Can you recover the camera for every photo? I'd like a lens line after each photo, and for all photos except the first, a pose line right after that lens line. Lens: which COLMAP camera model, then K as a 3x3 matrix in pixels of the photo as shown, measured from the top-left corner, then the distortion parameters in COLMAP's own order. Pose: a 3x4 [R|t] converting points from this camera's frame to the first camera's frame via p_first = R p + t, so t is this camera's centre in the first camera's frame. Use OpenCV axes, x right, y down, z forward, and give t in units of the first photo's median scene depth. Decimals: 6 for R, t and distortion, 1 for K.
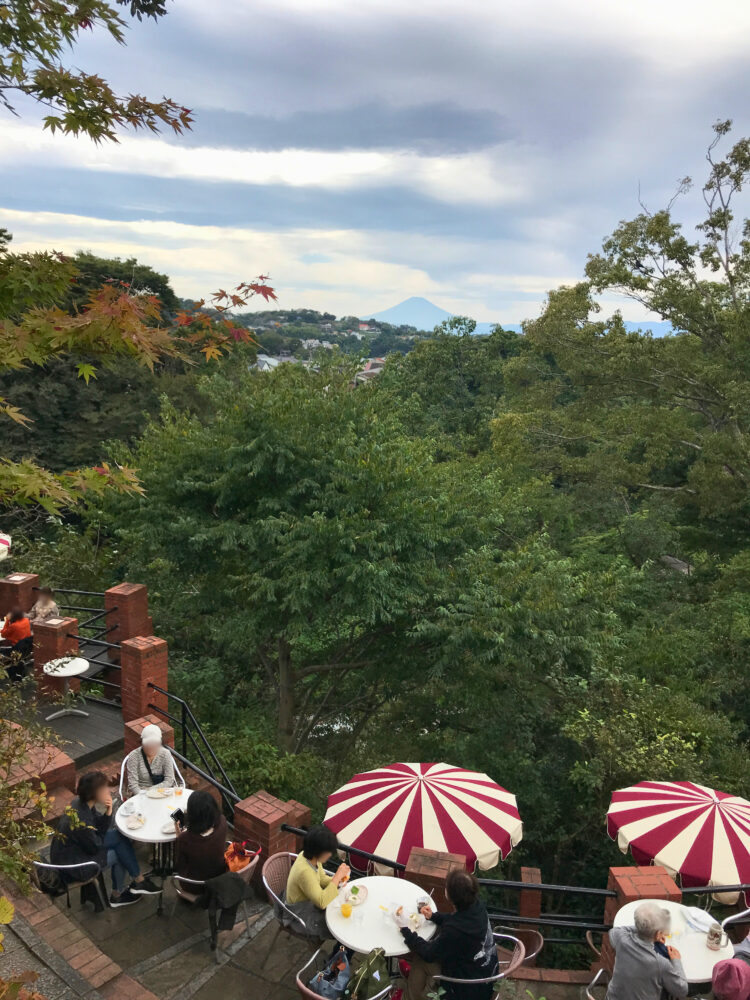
lens RADIAL K [[403.0, 0, 375.0], [0, 403.0, 499.9], [0, 0, 1]] dist [-0.000782, -0.000037]
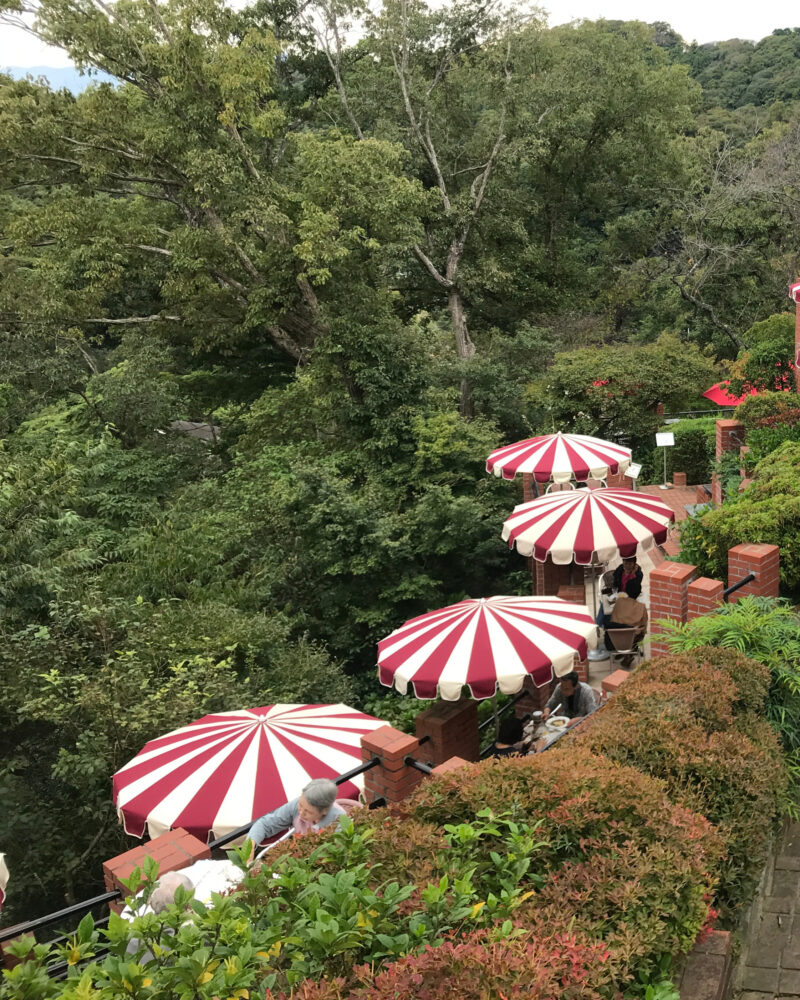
lens RADIAL K [[752.0, 0, 399.9], [0, 752.0, 500.0], [0, 0, 1]] dist [0.010556, -0.000955]
pose [[0.861735, -0.258993, 0.436274, 0.510458], [0.239109, 0.965725, 0.101008, 0.251891], [-0.447481, 0.017274, 0.894127, -0.319090]]
